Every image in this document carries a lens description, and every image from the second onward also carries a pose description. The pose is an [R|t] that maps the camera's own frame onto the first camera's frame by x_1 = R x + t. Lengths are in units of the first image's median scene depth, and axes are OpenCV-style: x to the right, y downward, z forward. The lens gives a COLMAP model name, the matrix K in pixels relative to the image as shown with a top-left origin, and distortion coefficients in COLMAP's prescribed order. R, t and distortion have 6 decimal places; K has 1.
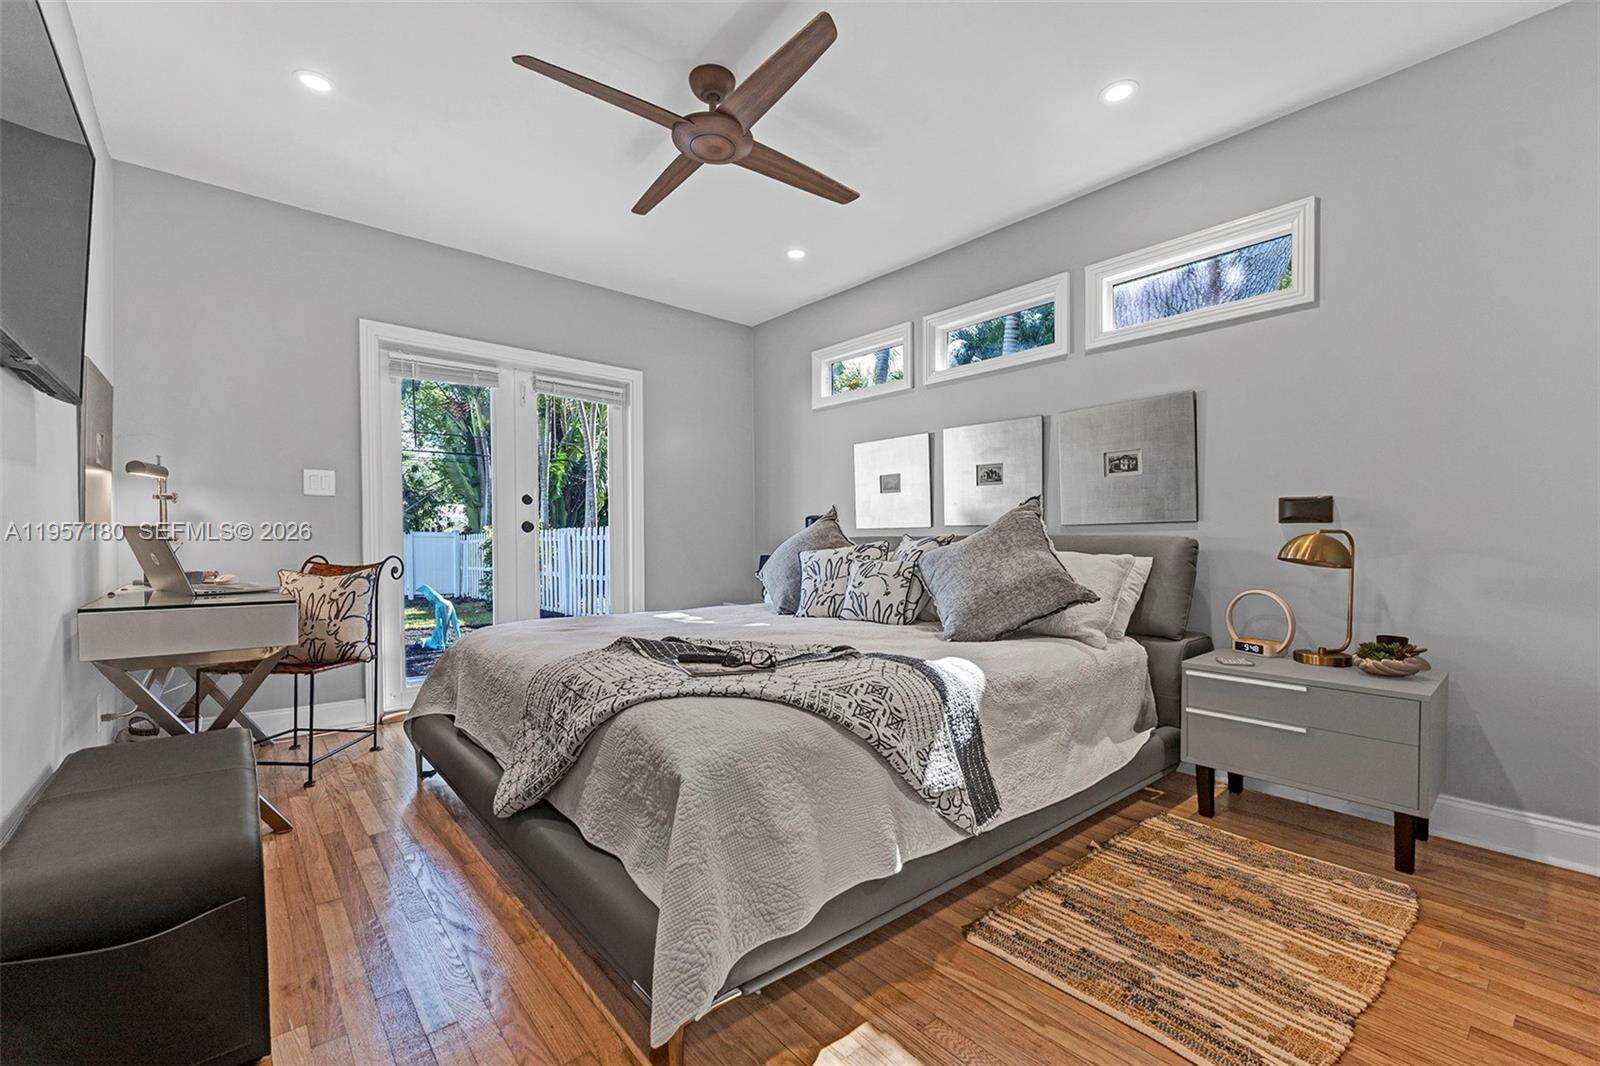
lens RADIAL K [[657.1, 0, 810.8], [0, 657.1, 539.1], [0, 0, 1]] dist [0.002195, -0.000205]
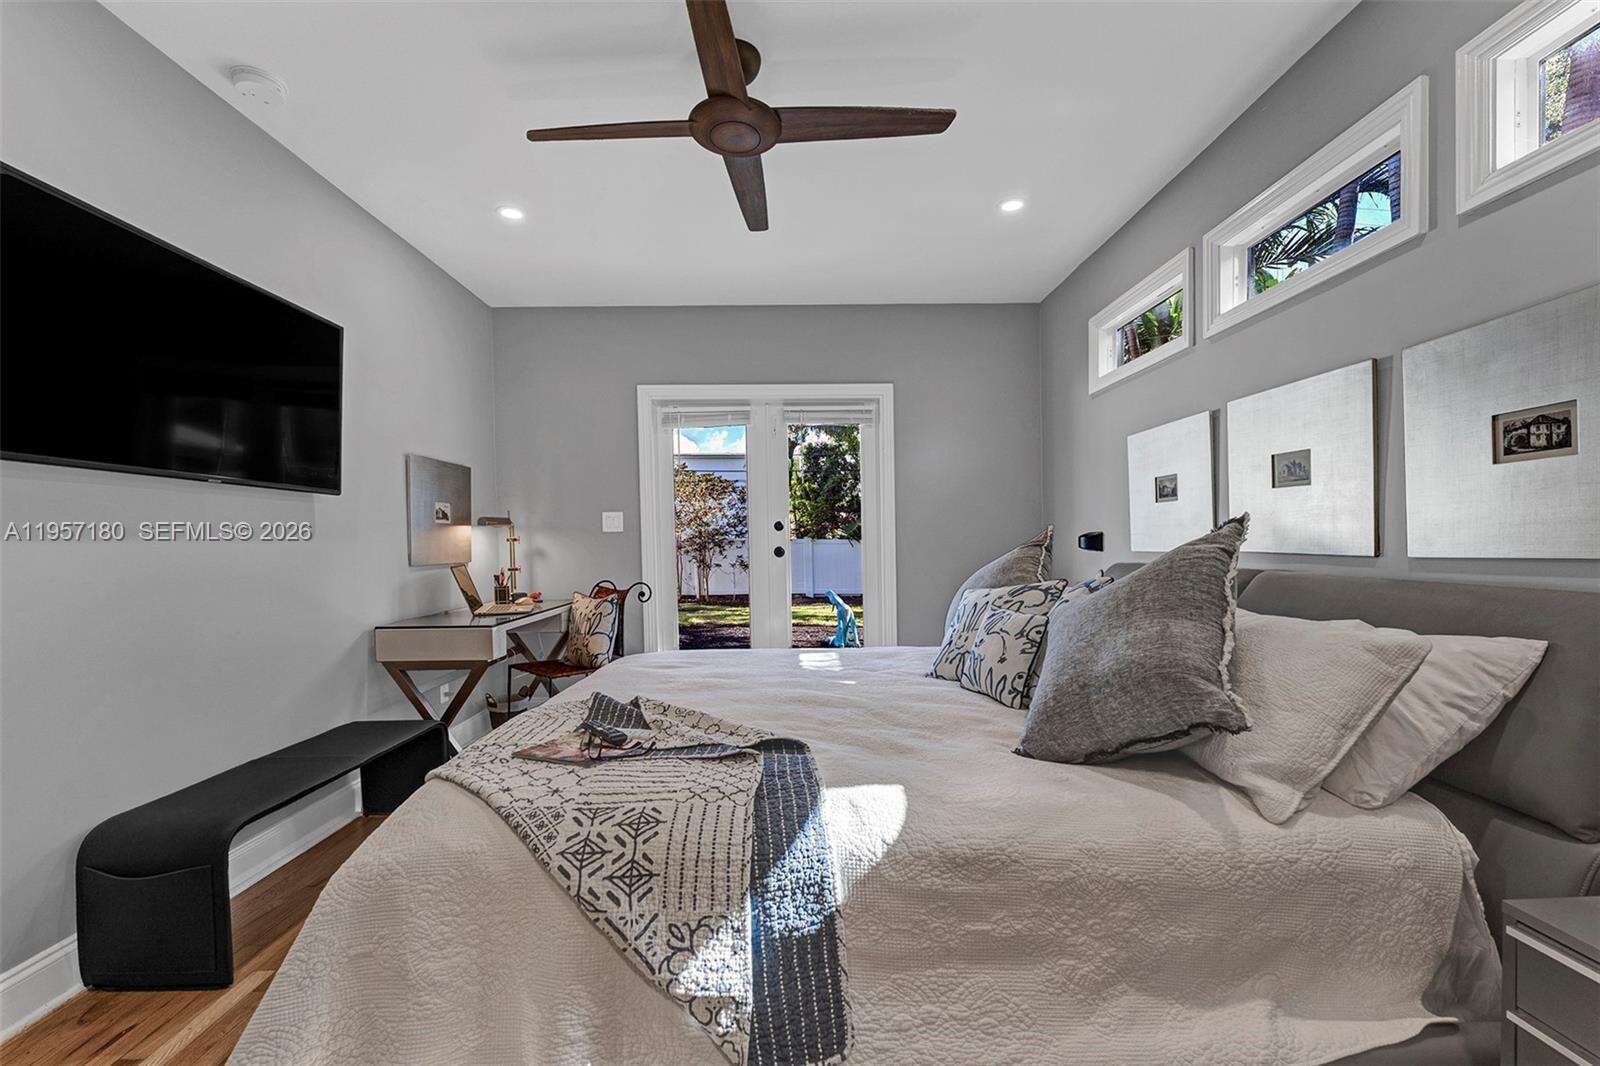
lens RADIAL K [[657.1, 0, 810.5], [0, 657.1, 557.3], [0, 0, 1]] dist [0.002195, -0.000205]
pose [[0.768440, 0.002708, -0.639917, 0.408628], [0.014556, 0.999658, 0.021710, -0.046868], [0.639757, -0.025997, 0.768138, 0.317787]]
